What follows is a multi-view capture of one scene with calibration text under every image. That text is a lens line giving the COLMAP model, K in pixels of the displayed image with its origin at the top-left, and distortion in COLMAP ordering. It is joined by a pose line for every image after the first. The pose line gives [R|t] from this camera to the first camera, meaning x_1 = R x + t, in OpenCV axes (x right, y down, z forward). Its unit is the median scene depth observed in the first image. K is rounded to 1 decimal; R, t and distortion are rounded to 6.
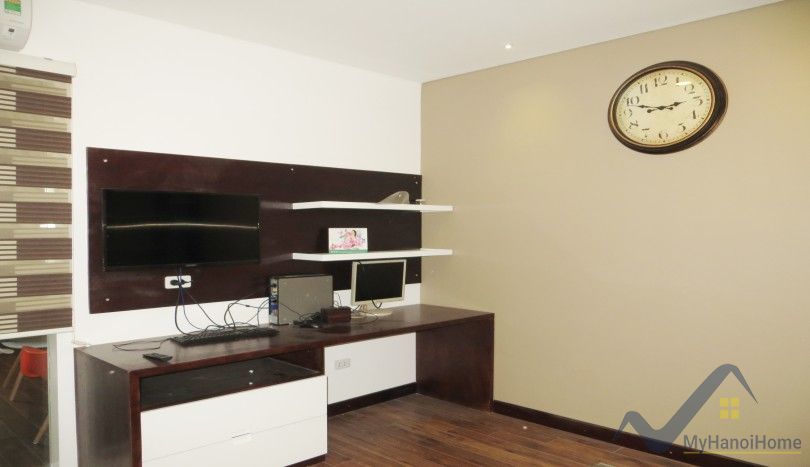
lens RADIAL K [[606.9, 0, 405.7], [0, 606.9, 231.4], [0, 0, 1]] dist [-0.006186, -0.007366]
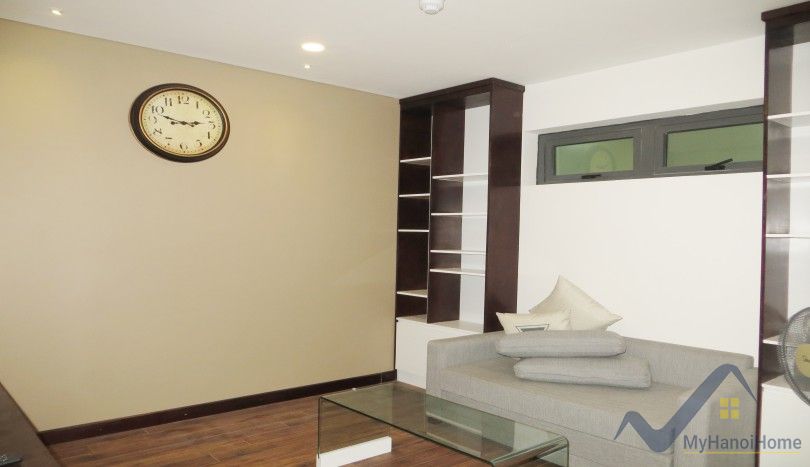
lens RADIAL K [[606.9, 0, 404.2], [0, 606.9, 235.0], [0, 0, 1]] dist [-0.006186, -0.007366]
pose [[0.076096, -0.003194, 0.997095, -0.703220], [-0.009419, 0.999948, 0.003922, 0.003910], [-0.997056, -0.009690, 0.076062, 0.475792]]
